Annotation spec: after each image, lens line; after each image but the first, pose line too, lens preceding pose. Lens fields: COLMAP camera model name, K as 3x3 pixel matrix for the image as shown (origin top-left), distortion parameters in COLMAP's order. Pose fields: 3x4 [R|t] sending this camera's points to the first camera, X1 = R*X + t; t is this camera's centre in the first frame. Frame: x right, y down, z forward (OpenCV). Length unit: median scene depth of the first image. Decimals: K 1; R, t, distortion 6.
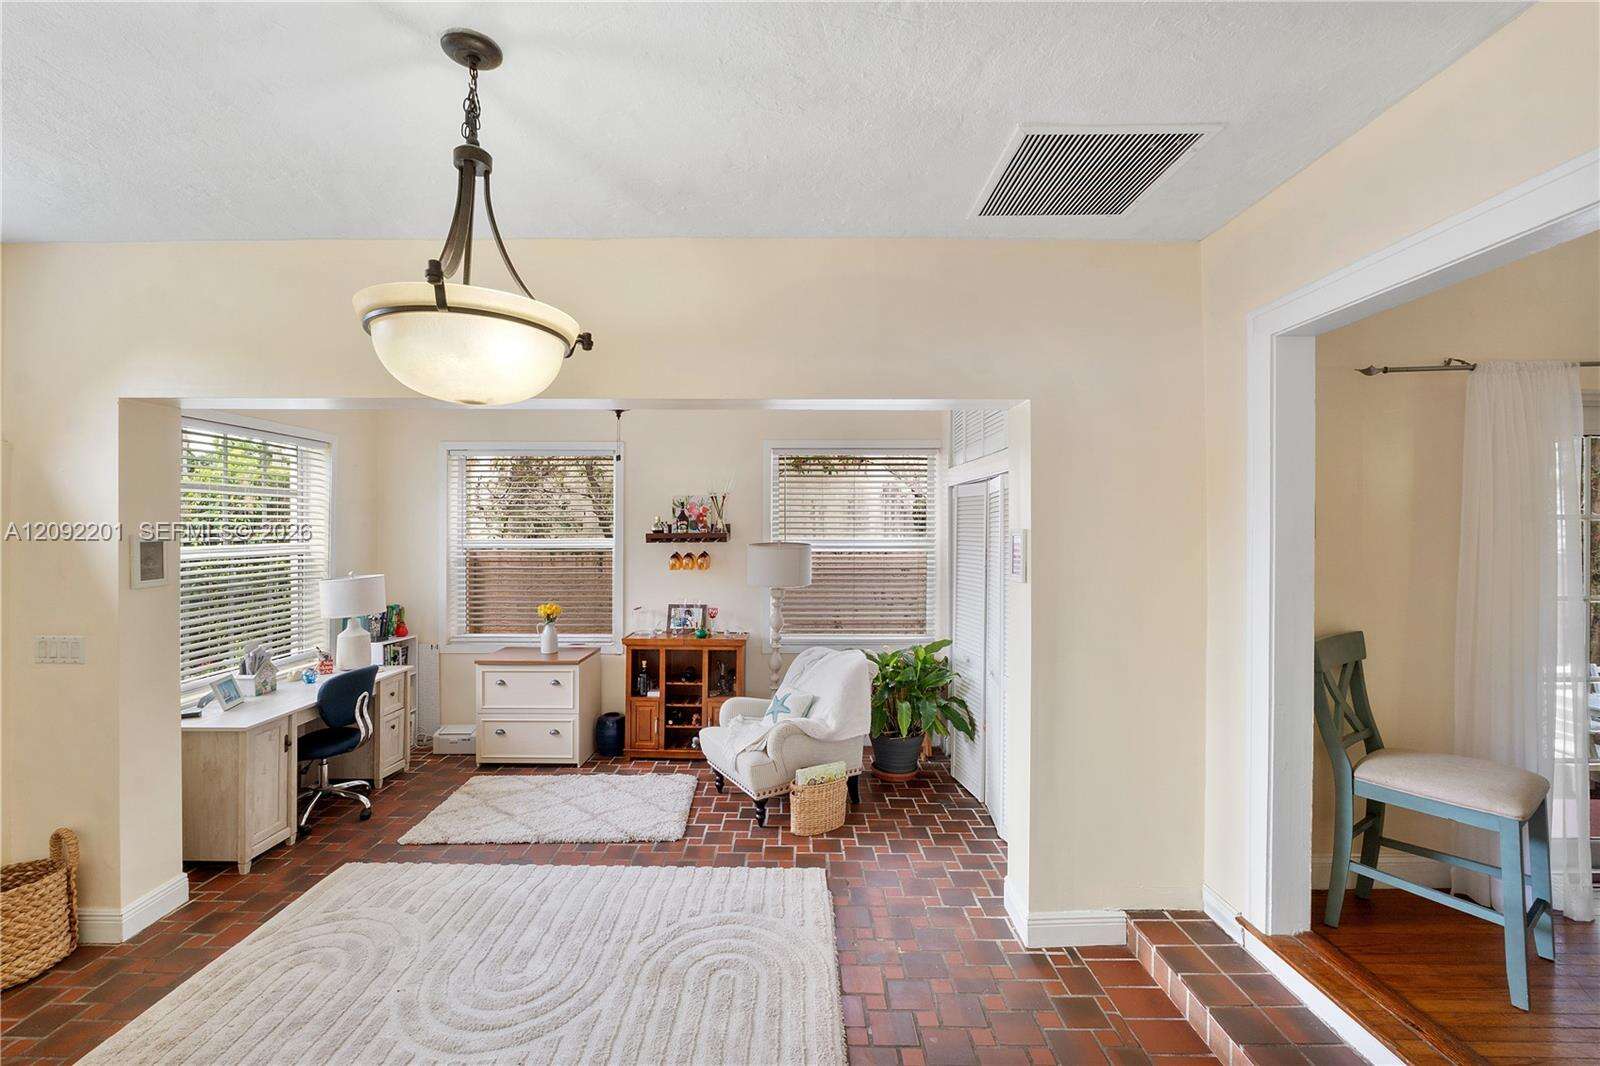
lens RADIAL K [[682.0, 0, 788.8], [0, 682.0, 525.0], [0, 0, 1]] dist [-0.003540, -0.000440]
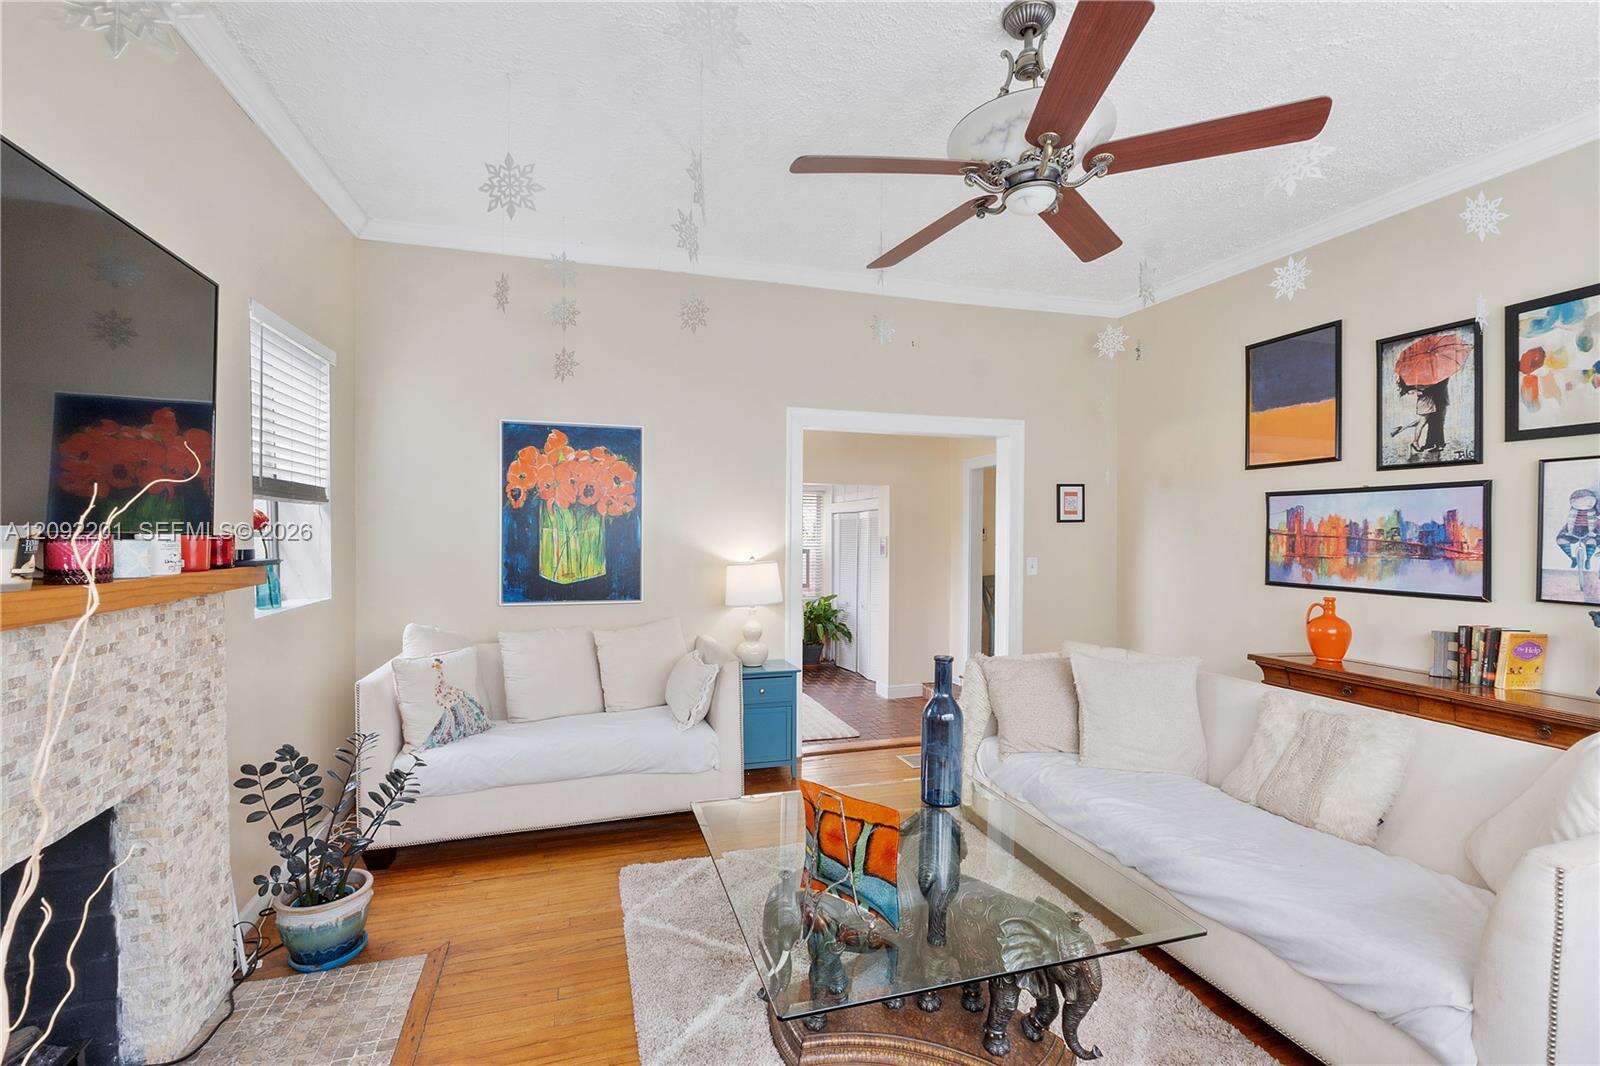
lens RADIAL K [[714.8, 0, 797.4], [0, 714.8, 521.4], [0, 0, 1]] dist [-0.000144, -0.000018]
pose [[0.953321, 0.004427, 0.301927, -0.528863], [-0.000748, 0.999924, -0.012299, -0.013324], [-0.301958, 0.011499, 0.953252, -0.979816]]
